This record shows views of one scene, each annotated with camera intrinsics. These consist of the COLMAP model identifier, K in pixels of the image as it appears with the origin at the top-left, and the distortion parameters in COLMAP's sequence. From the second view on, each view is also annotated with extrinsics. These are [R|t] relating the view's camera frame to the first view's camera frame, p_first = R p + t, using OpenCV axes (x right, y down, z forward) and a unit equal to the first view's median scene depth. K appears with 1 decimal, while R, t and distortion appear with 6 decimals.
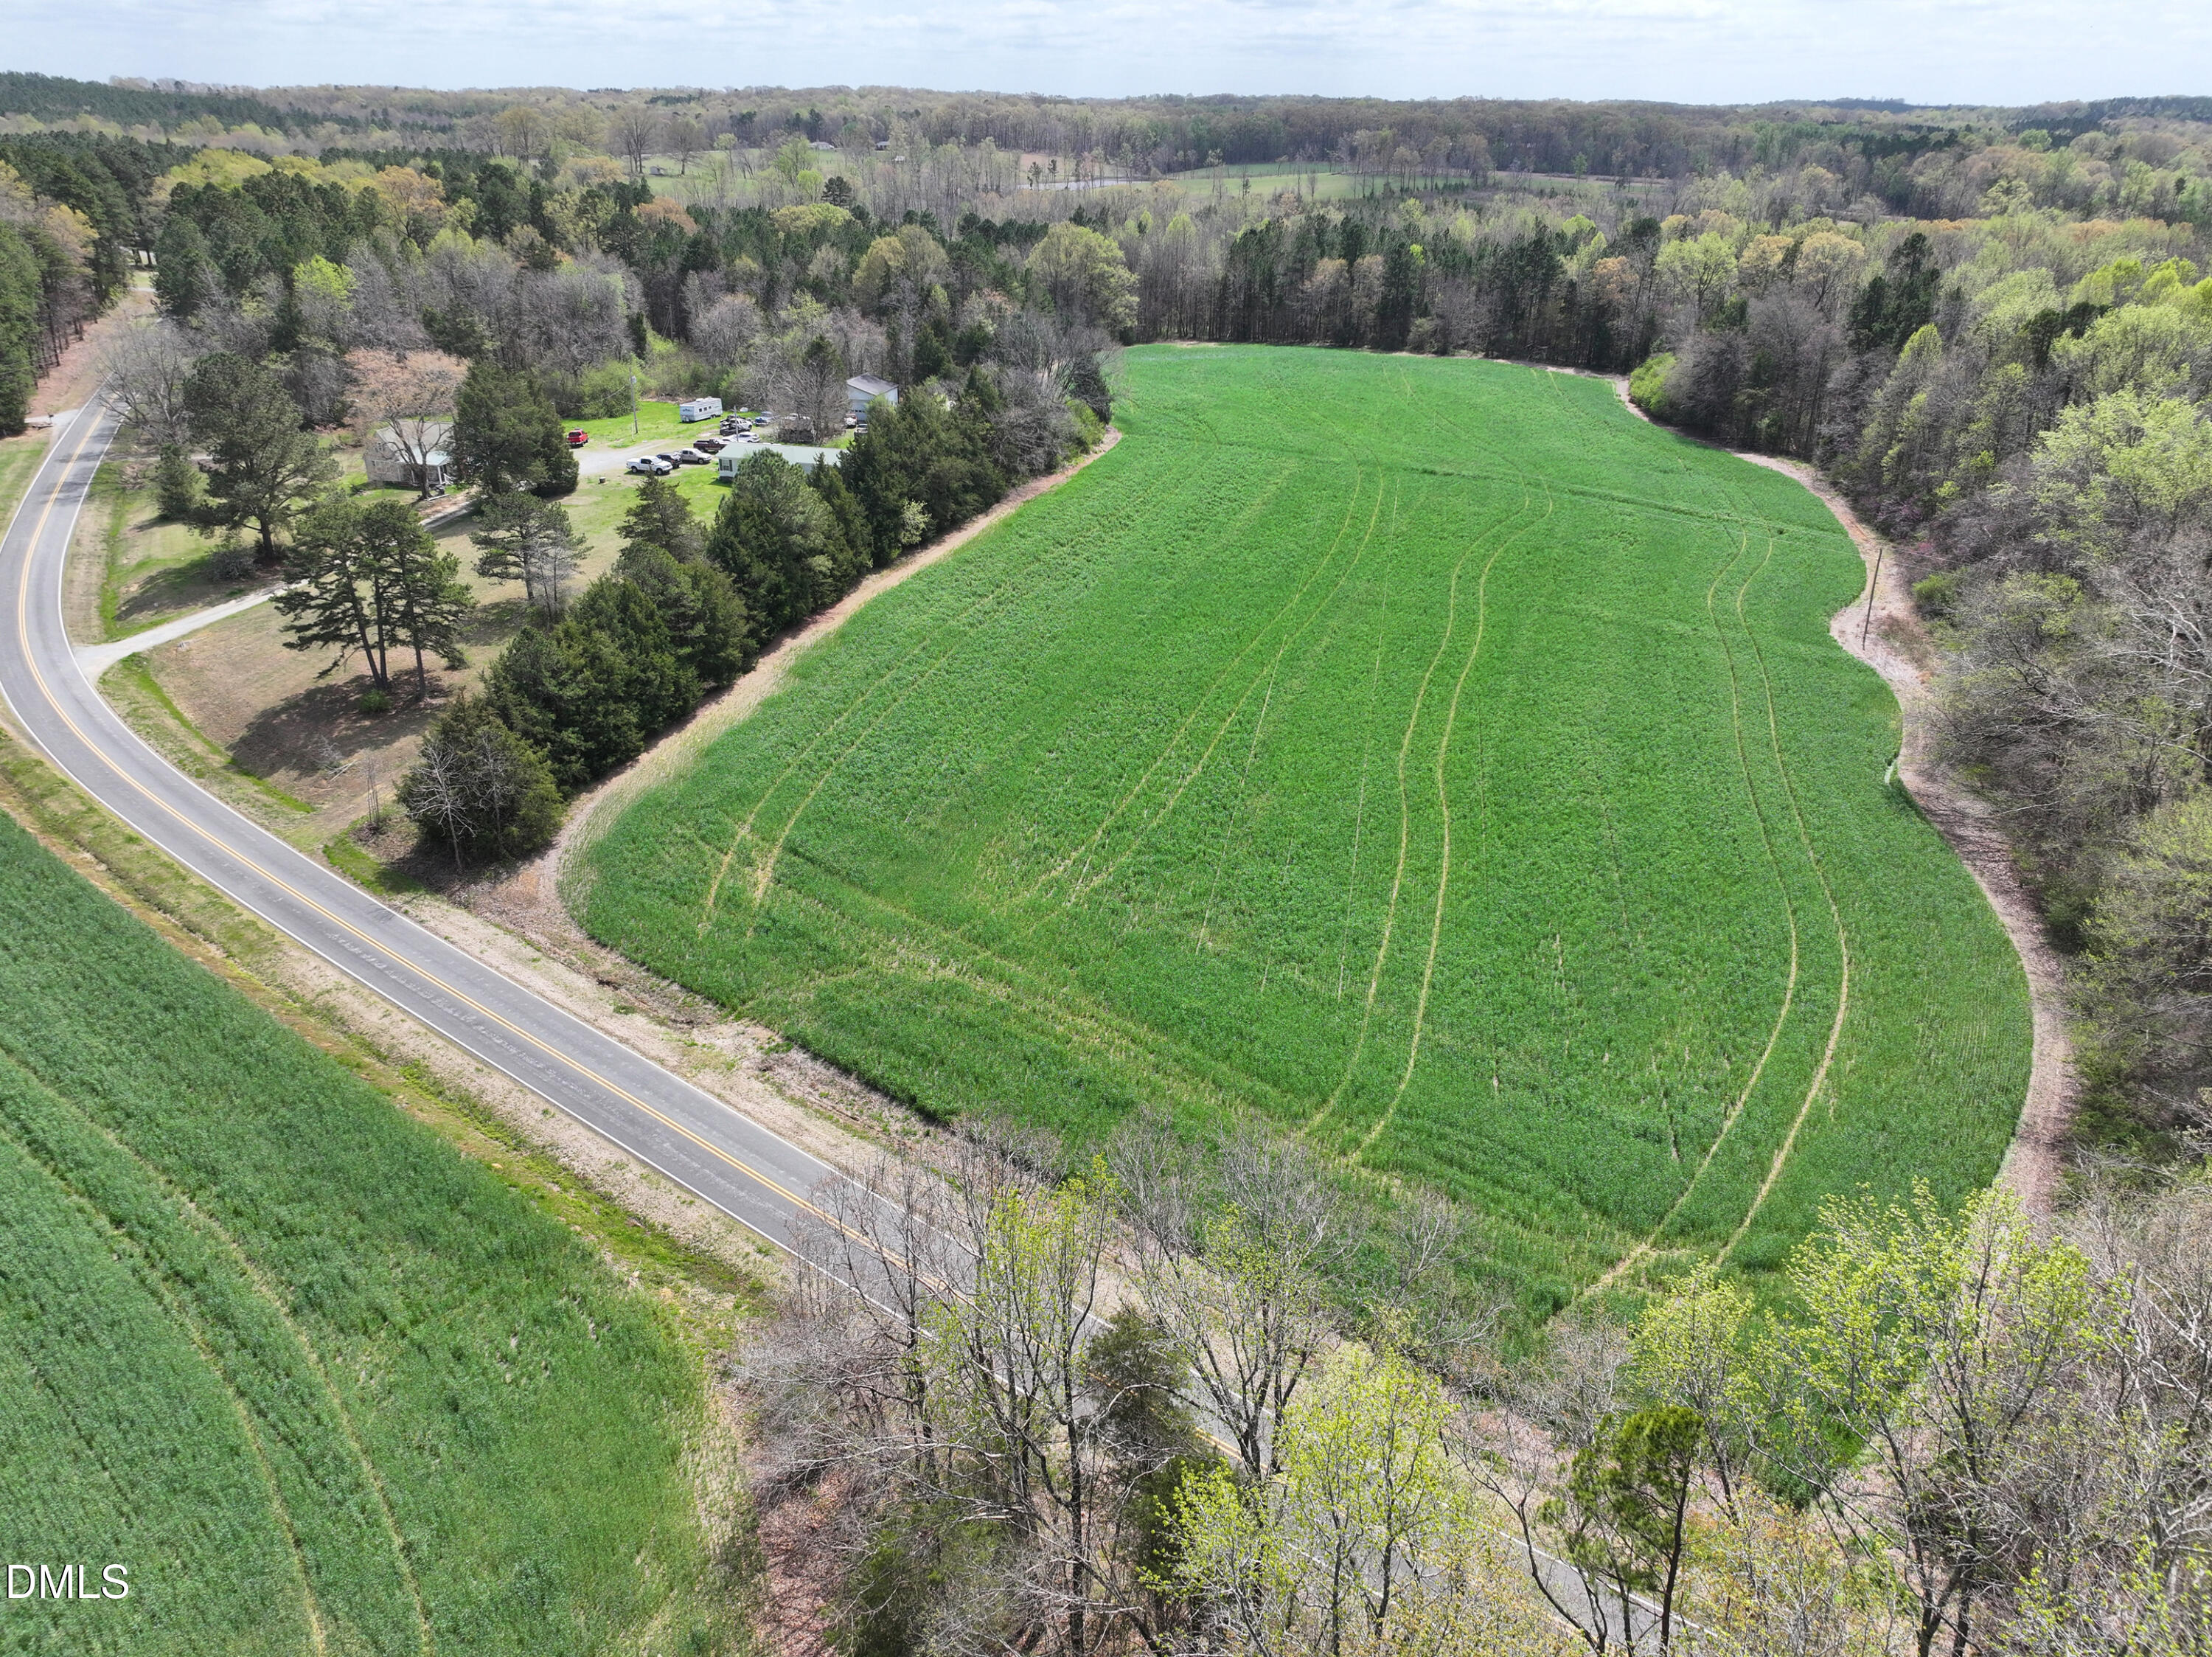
lens RADIAL K [[1561.9, 0, 1106.0], [0, 1561.9, 828.5], [0, 0, 1]] dist [0.007671, 0.000768]
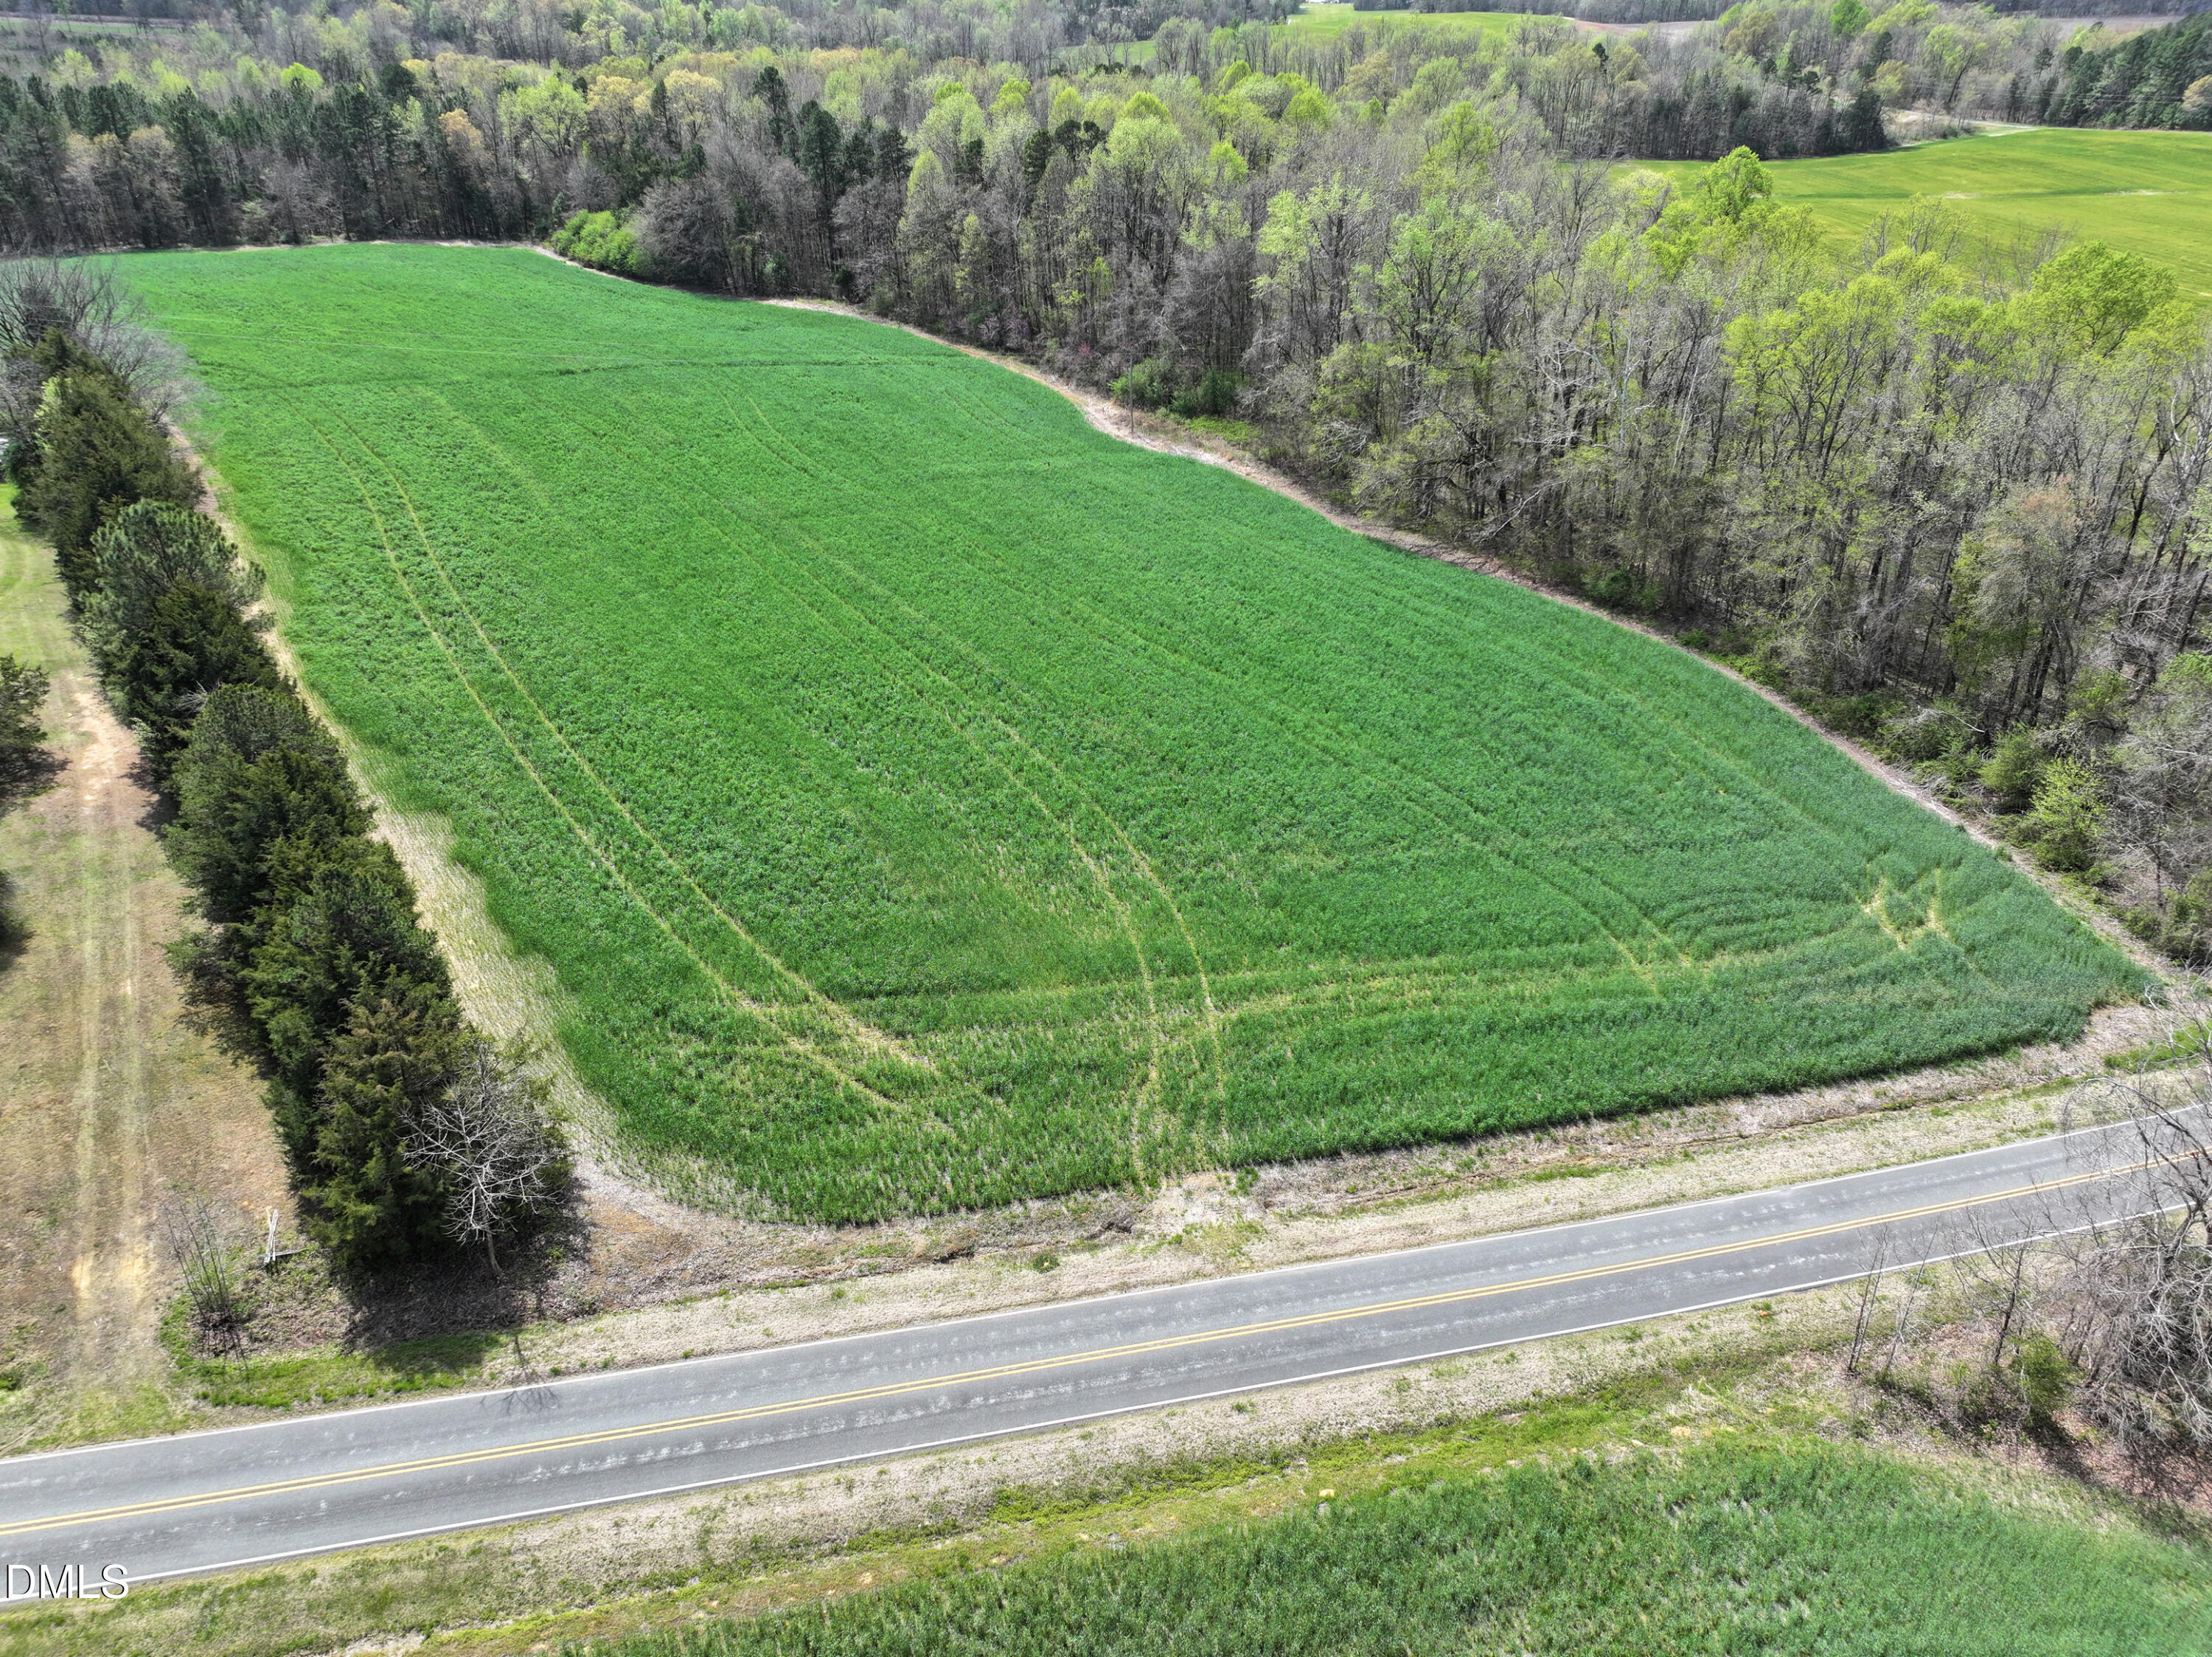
lens RADIAL K [[1561.9, 0, 1106.0], [0, 1561.9, 828.5], [0, 0, 1]] dist [0.007671, 0.000768]
pose [[0.618553, -0.382418, 0.686403, -0.430704], [0.322819, 0.920123, 0.221722, -0.129921], [-0.716366, 0.084437, 0.692597, 0.293323]]
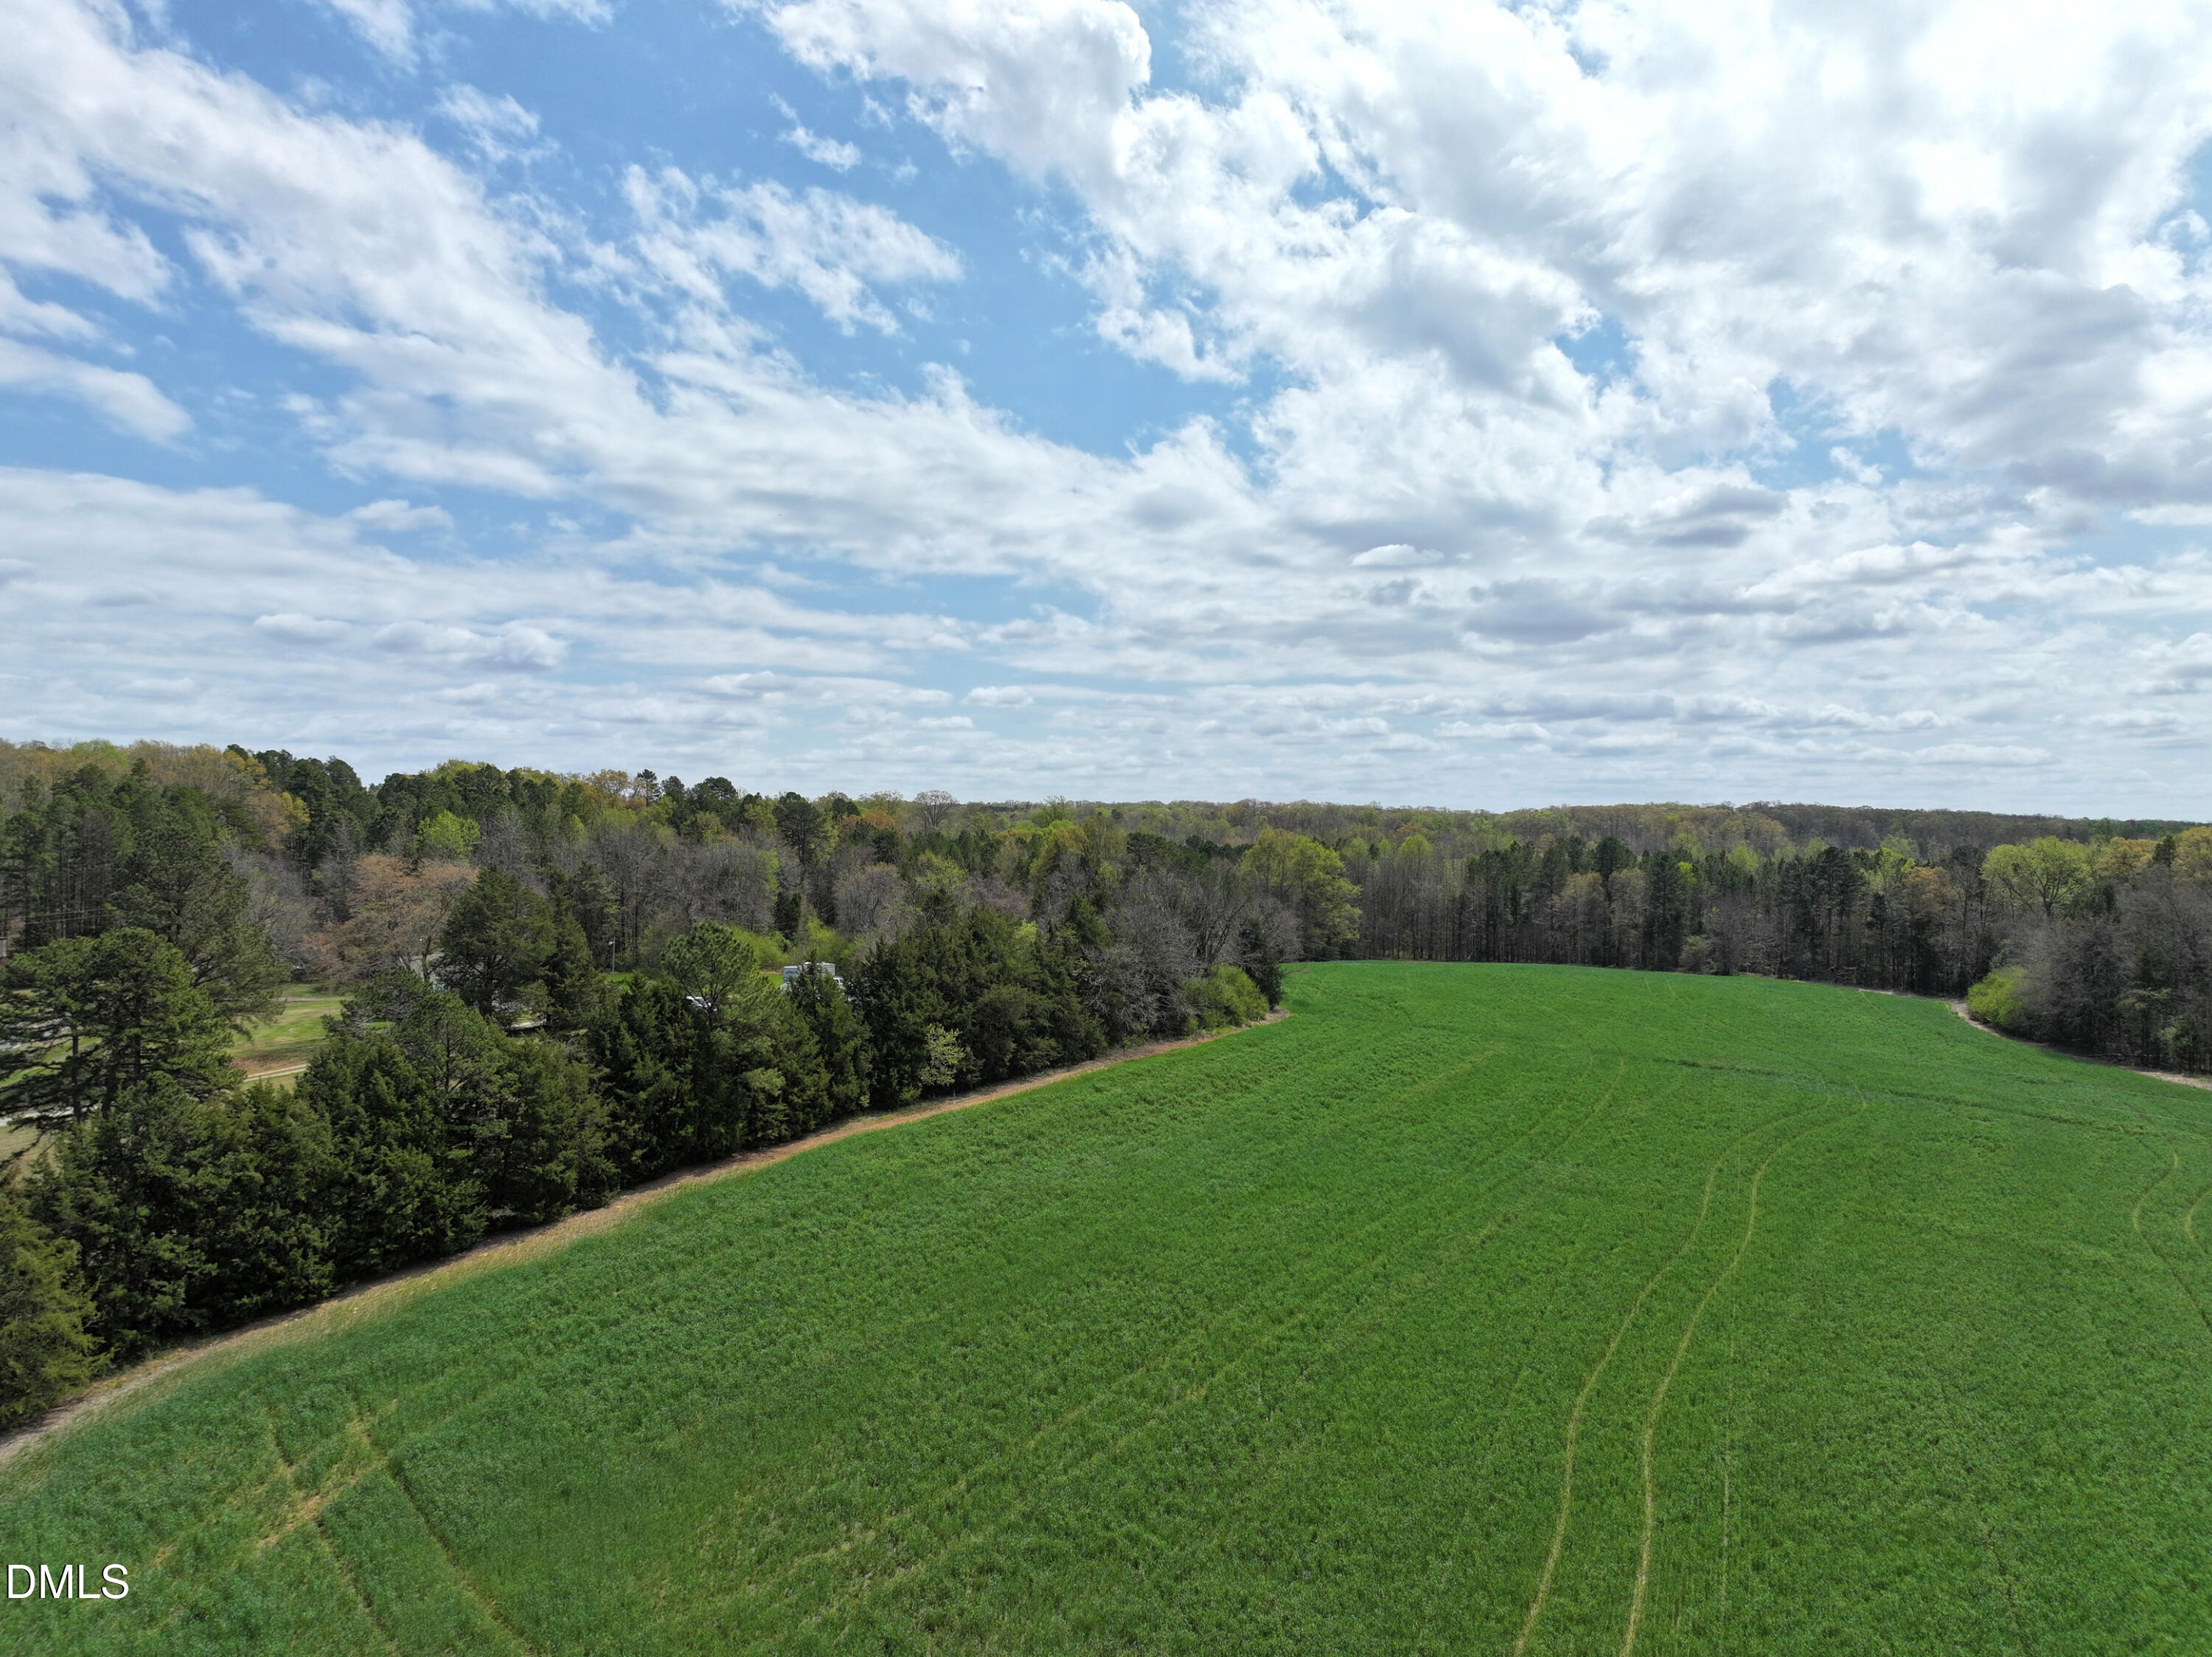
lens RADIAL K [[1561.9, 0, 1106.0], [0, 1561.9, 828.5], [0, 0, 1]] dist [0.007671, 0.000768]
pose [[0.980321, 0.001898, -0.197402, 0.112899], [-0.086035, 0.904102, -0.418566, 0.014791], [0.177677, 0.427313, 0.886473, 0.326751]]
